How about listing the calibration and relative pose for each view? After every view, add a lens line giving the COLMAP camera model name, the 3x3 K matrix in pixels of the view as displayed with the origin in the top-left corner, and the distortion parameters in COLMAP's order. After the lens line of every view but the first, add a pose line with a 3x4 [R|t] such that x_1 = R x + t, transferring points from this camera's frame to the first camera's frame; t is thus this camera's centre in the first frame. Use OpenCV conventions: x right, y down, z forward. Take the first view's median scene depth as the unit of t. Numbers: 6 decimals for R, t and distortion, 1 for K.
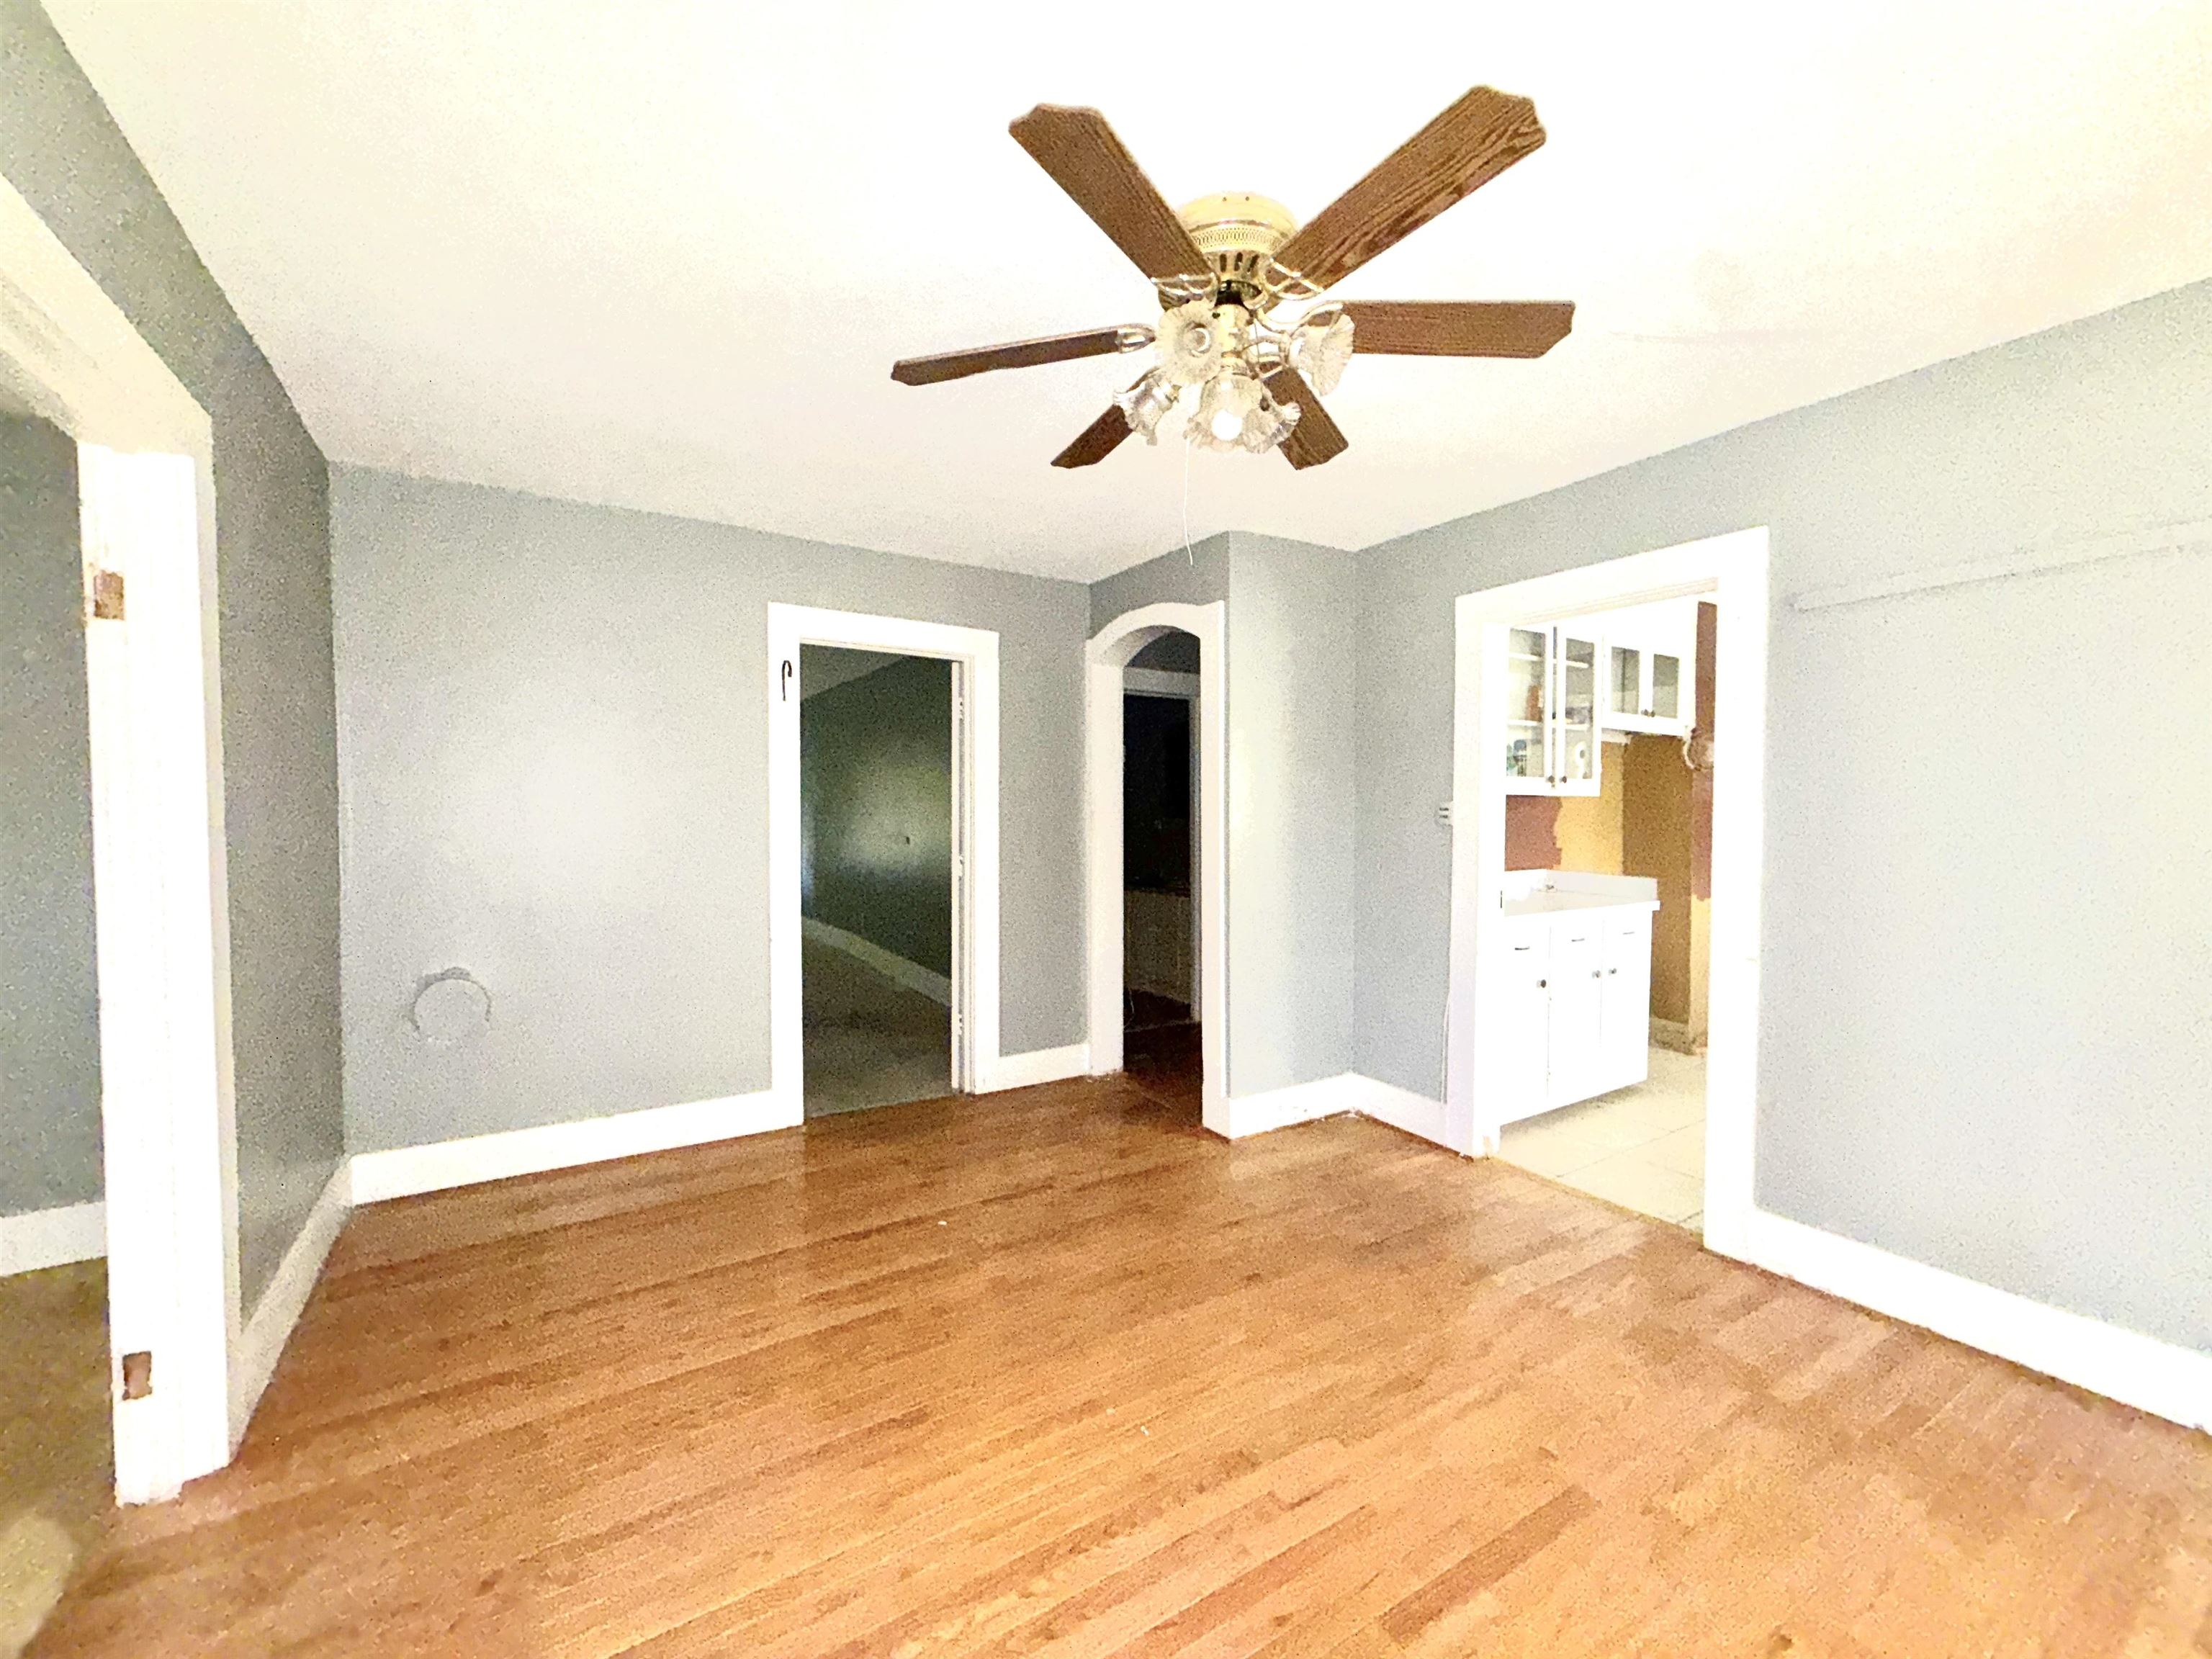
lens RADIAL K [[899.4, 0, 1107.2], [0, 899.4, 831.5], [0, 0, 1]] dist [0.003794, 0.000619]
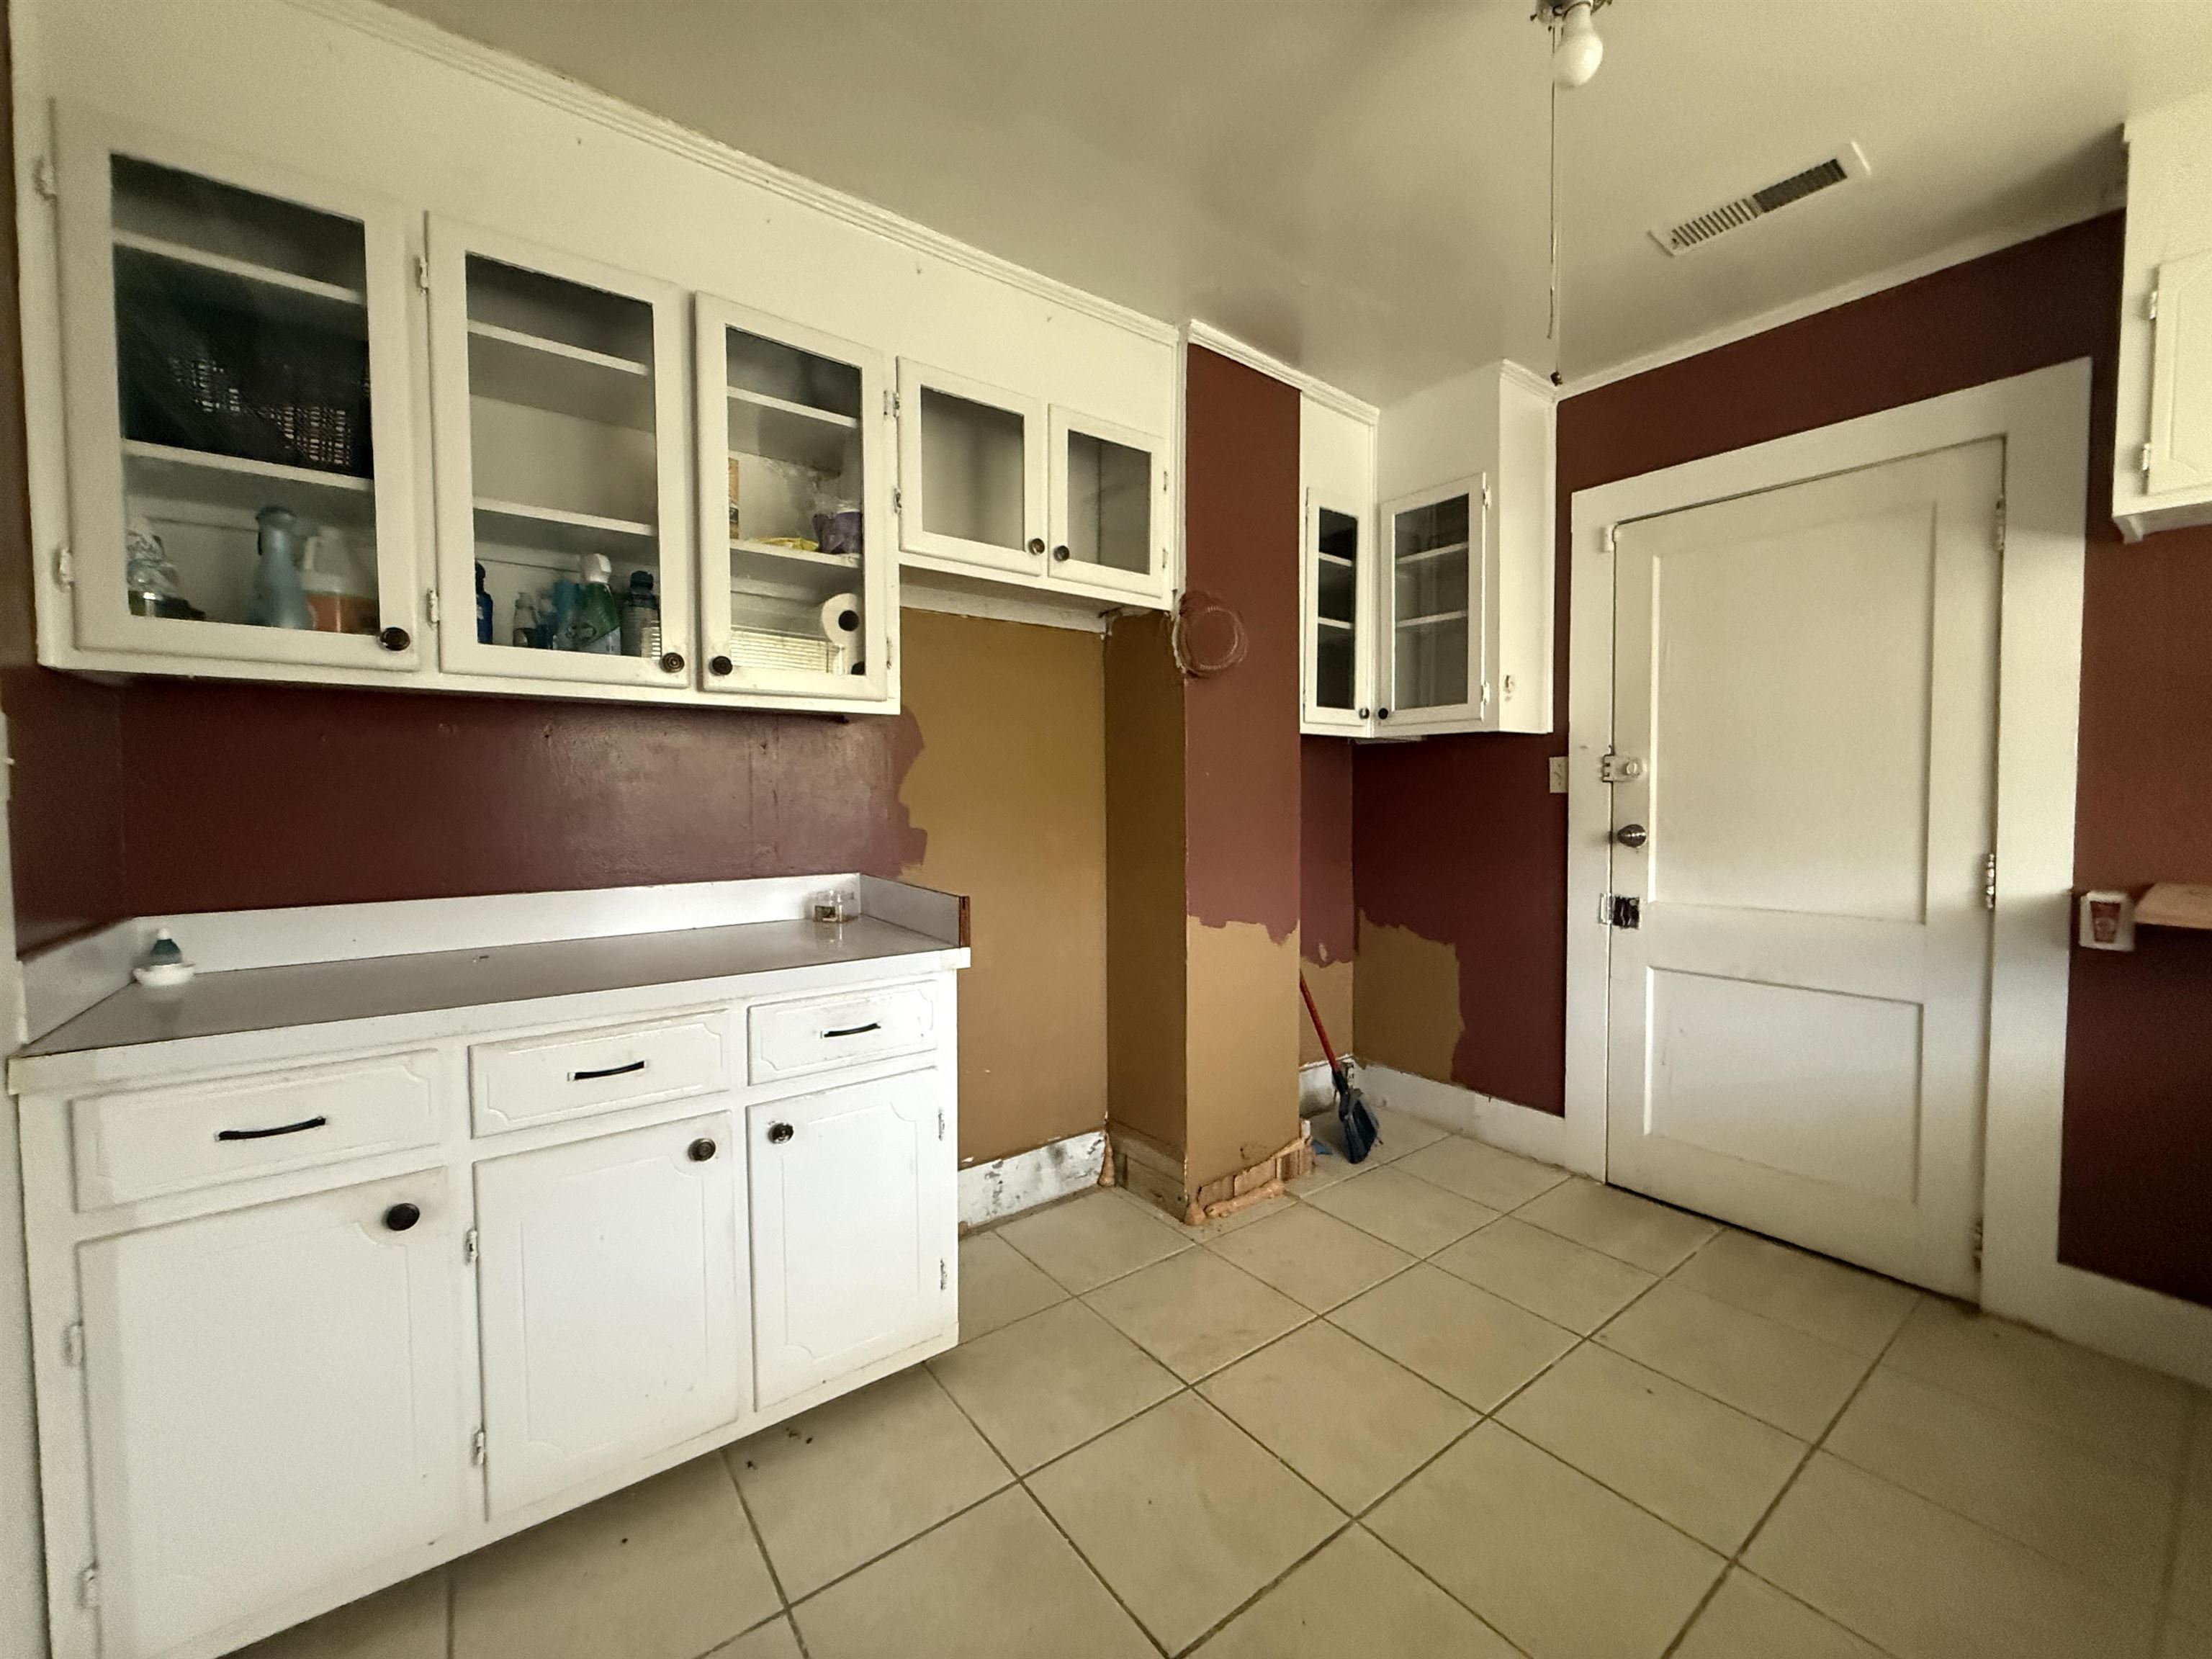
lens RADIAL K [[899.4, 0, 1109.8], [0, 899.4, 828.4], [0, 0, 1]] dist [0.003794, 0.000619]
pose [[0.996411, -0.010617, 0.083981, 0.588313], [0.009518, 0.999864, 0.013474, 0.012975], [-0.084113, -0.012627, 0.996376, 0.509417]]
